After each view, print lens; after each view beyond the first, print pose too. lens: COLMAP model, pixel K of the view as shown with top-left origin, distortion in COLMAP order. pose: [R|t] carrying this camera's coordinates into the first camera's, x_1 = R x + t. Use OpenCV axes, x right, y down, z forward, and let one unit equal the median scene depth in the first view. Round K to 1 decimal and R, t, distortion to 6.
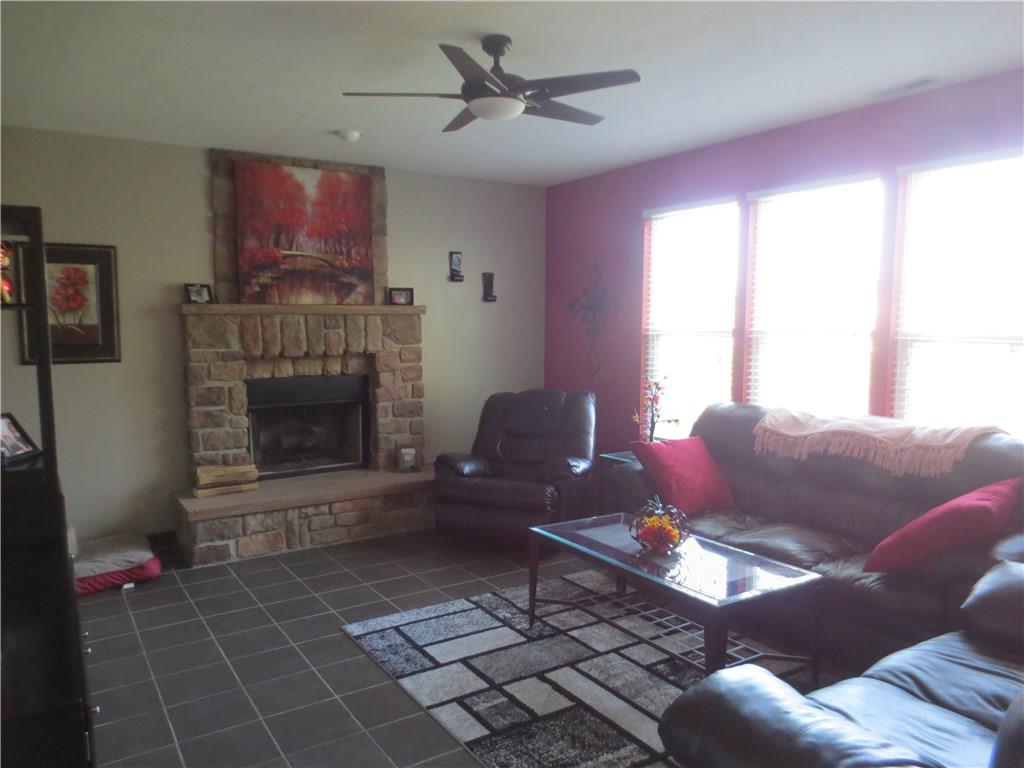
lens RADIAL K [[739.3, 0, 526.1], [0, 739.3, 382.7], [0, 0, 1]] dist [-0.004457, -0.001322]
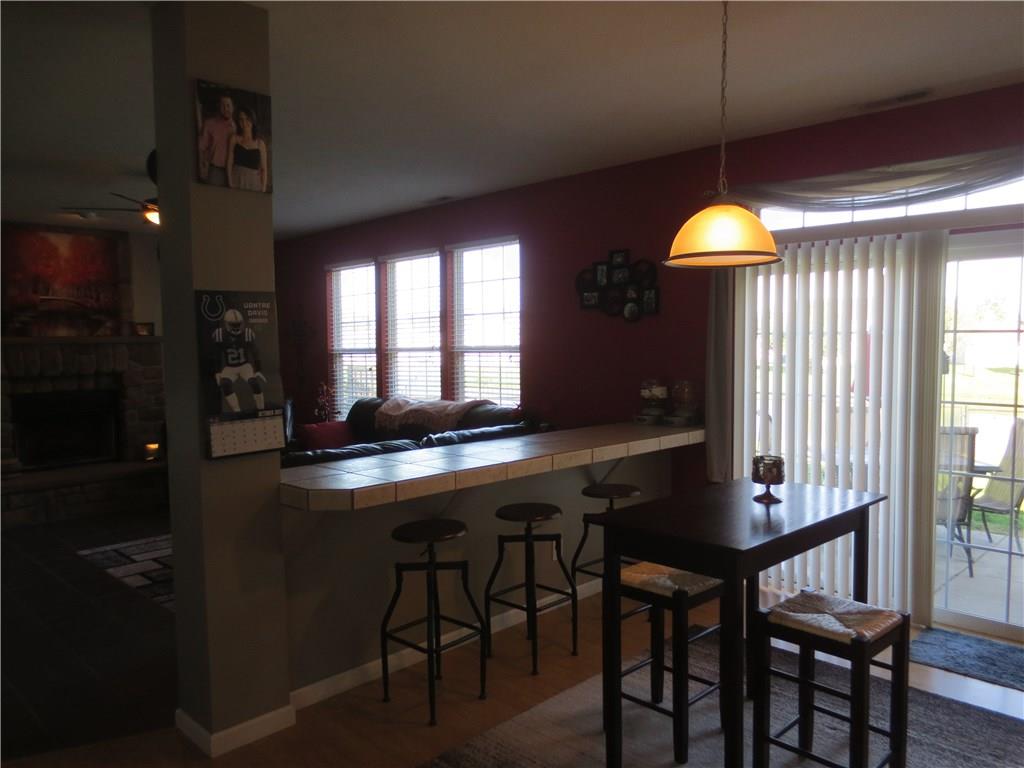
lens RADIAL K [[746.7, 0, 512.0], [0, 746.7, 384.0], [0, 0, 1]] dist [-0.003627, 0.004852]
pose [[0.981041, -0.027803, 0.191793, 0.230901], [0.035245, 0.998748, -0.035498, 0.054101], [-0.190566, 0.041585, 0.980793, -0.450425]]
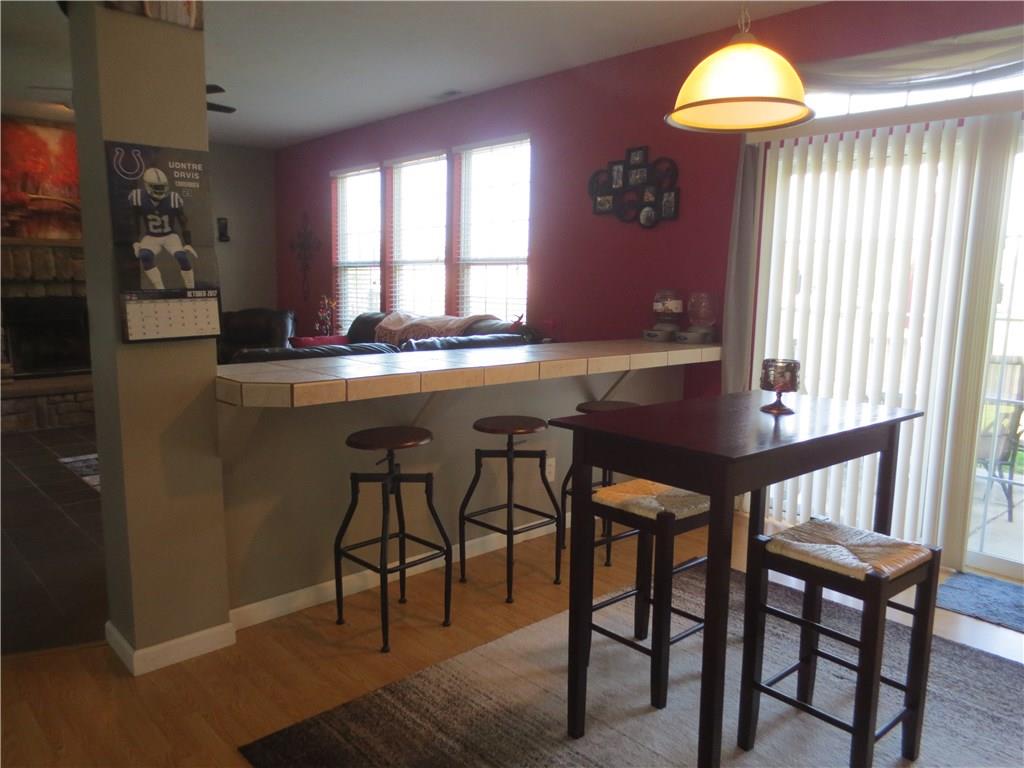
lens RADIAL K [[749.3, 0, 512.0], [0, 749.3, 384.0], [0, 0, 1]] dist [-0.001319, 0.000543]
pose [[0.988768, -0.011432, 0.149018, 0.279871], [0.004233, 0.998812, 0.048538, 0.082074], [-0.149396, -0.047362, 0.987642, -0.385341]]
